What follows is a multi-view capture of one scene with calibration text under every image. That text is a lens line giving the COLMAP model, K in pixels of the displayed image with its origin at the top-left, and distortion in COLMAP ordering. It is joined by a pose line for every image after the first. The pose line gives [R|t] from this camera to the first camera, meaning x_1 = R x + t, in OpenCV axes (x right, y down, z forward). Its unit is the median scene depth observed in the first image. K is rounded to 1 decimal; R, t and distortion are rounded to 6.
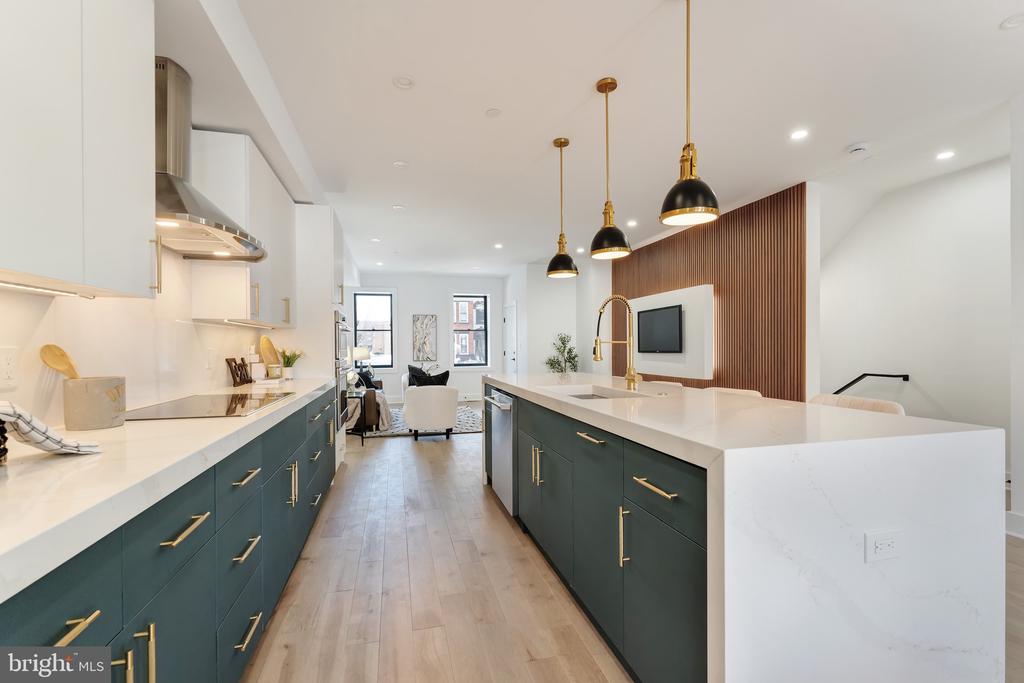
lens RADIAL K [[452.3, 0, 507.2], [0, 452.3, 350.6], [0, 0, 1]] dist [0.001154, 0.000038]
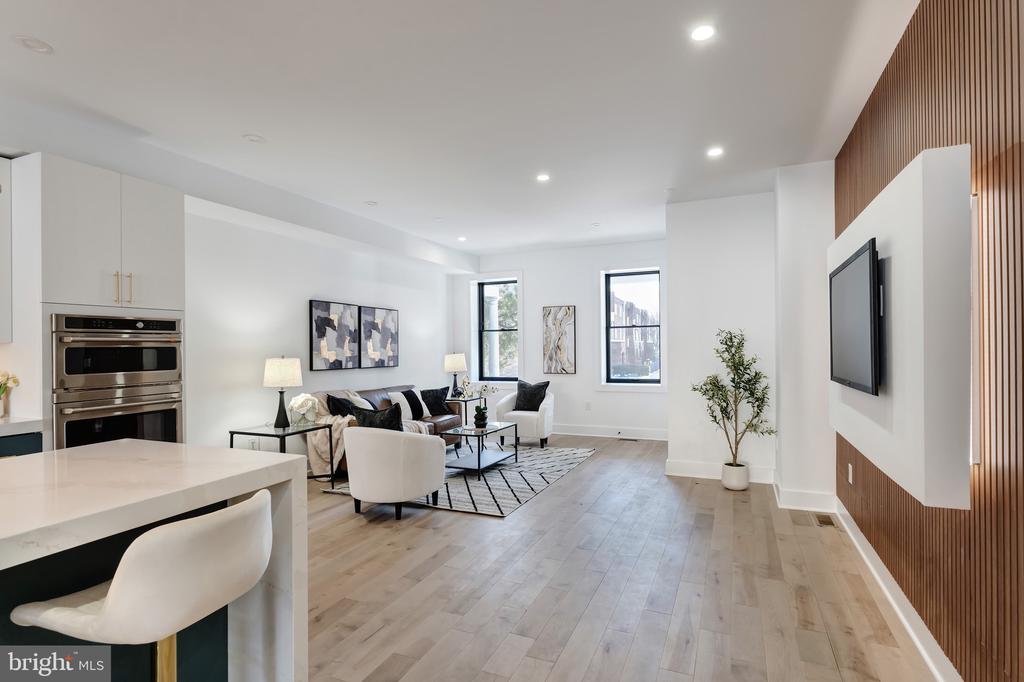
lens RADIAL K [[519.5, 0, 504.9], [0, 519.5, 345.2], [0, 0, 1]] dist [0.000666, -0.000720]
pose [[0.790568, -0.004375, -0.612359, 0.278067], [0.001304, 0.999984, -0.005461, -0.018857], [0.612373, 0.003519, 0.790561, 0.391648]]
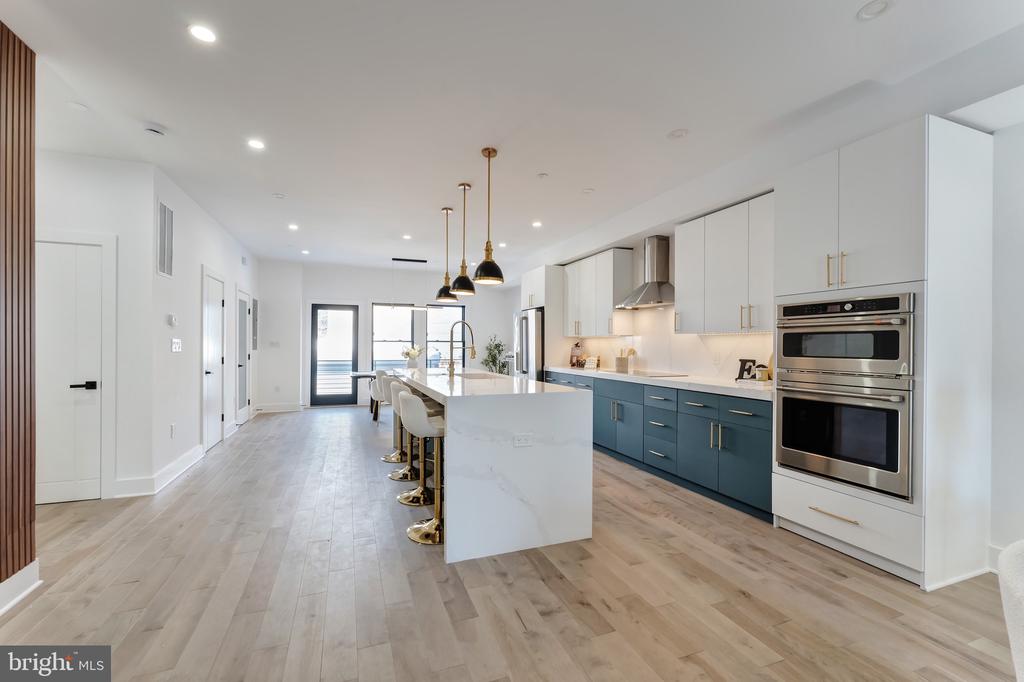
lens RADIAL K [[431.2, 0, 506.1], [0, 431.2, 343.8], [0, 0, 1]] dist [-0.000359, -0.000498]
pose [[-0.993763, 0.002503, -0.111483, 0.078125], [0.001680, 0.999971, 0.007482, -0.014014], [0.111498, 0.007248, -0.993738, 0.808734]]
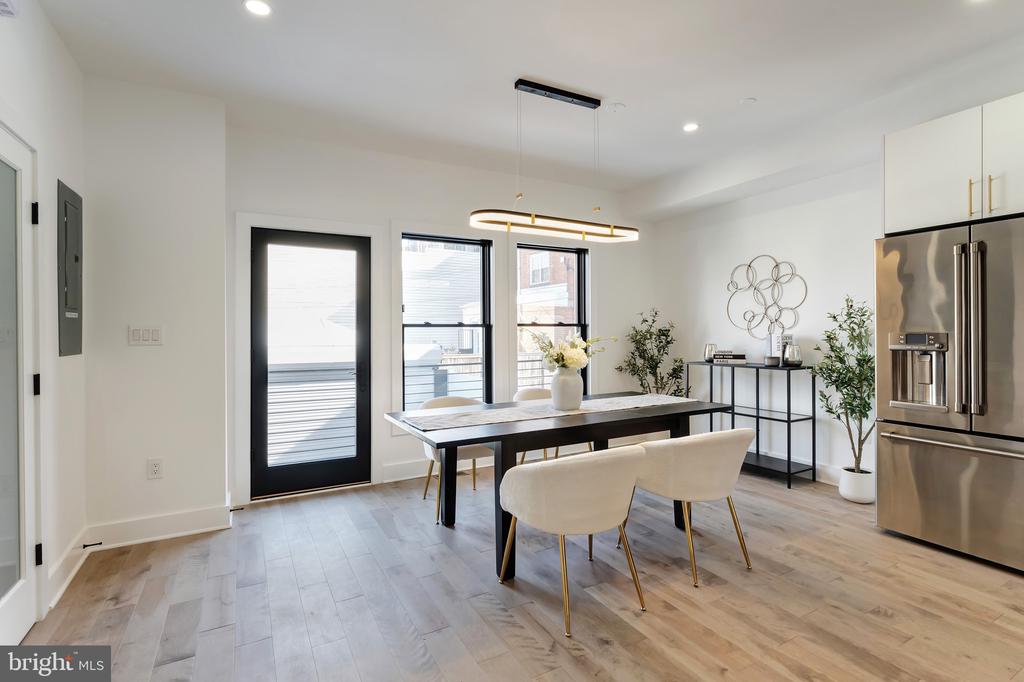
lens RADIAL K [[485.9, 0, 512.6], [0, 485.9, 332.7], [0, 0, 1]] dist [0.000023, 0.000072]
pose [[-0.965613, 0.014121, -0.259599, 0.311653], [0.011854, 0.999877, 0.010296, -0.009213], [0.259712, 0.006865, -0.965662, 0.218470]]
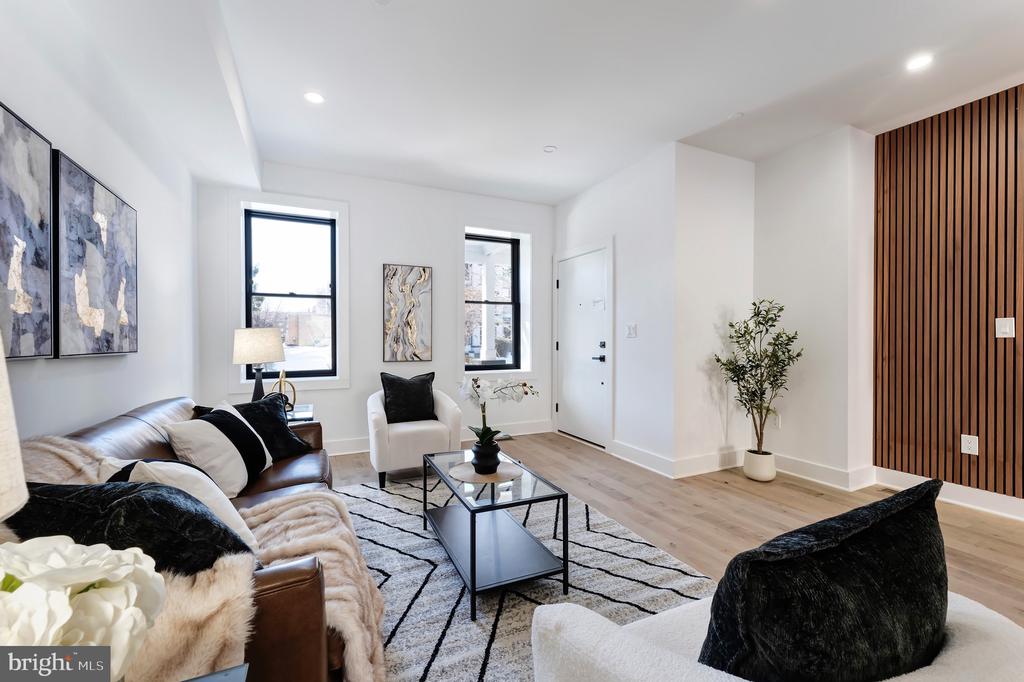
lens RADIAL K [[422.7, 0, 512.0], [0, 422.7, 341.0], [0, 0, 1]] dist [0.001260, 0.000187]
pose [[0.979417, 0.004362, 0.201800, -0.195882], [-0.003571, 0.999984, -0.004283, 0.003184], [-0.201816, 0.003475, 0.979417, 0.641208]]
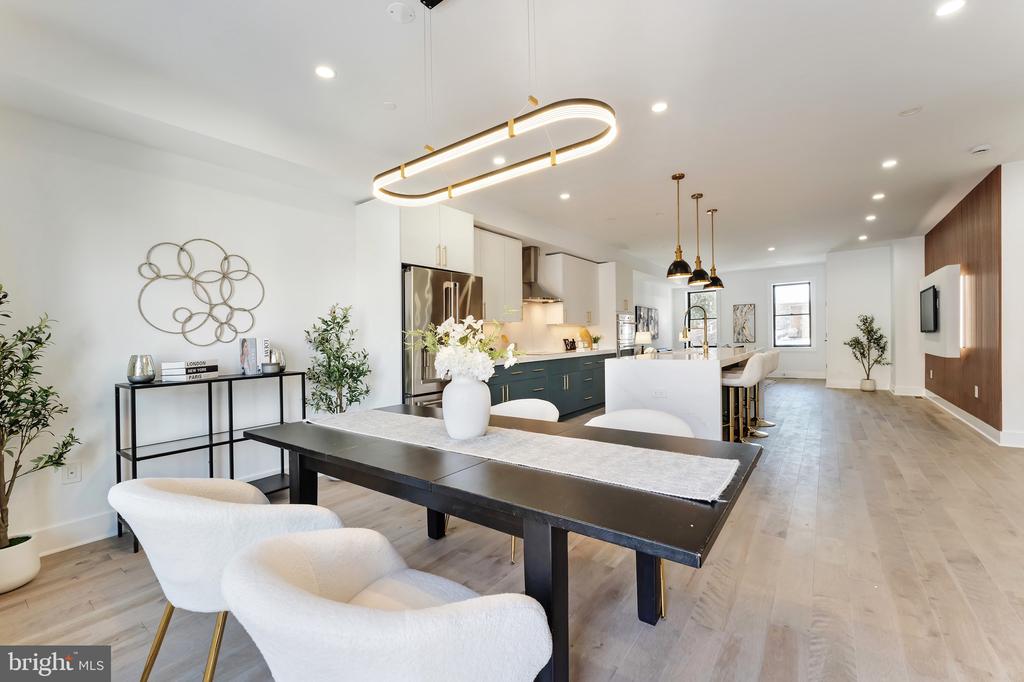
lens RADIAL K [[424.3, 0, 510.8], [0, 424.3, 343.7], [0, 0, 1]] dist [-0.002247, -0.000208]
pose [[0.634609, 0.000156, -0.772833, 0.358011], [0.014743, 0.999816, 0.012308, 0.004048], [0.772693, -0.019204, 0.634490, -0.248803]]
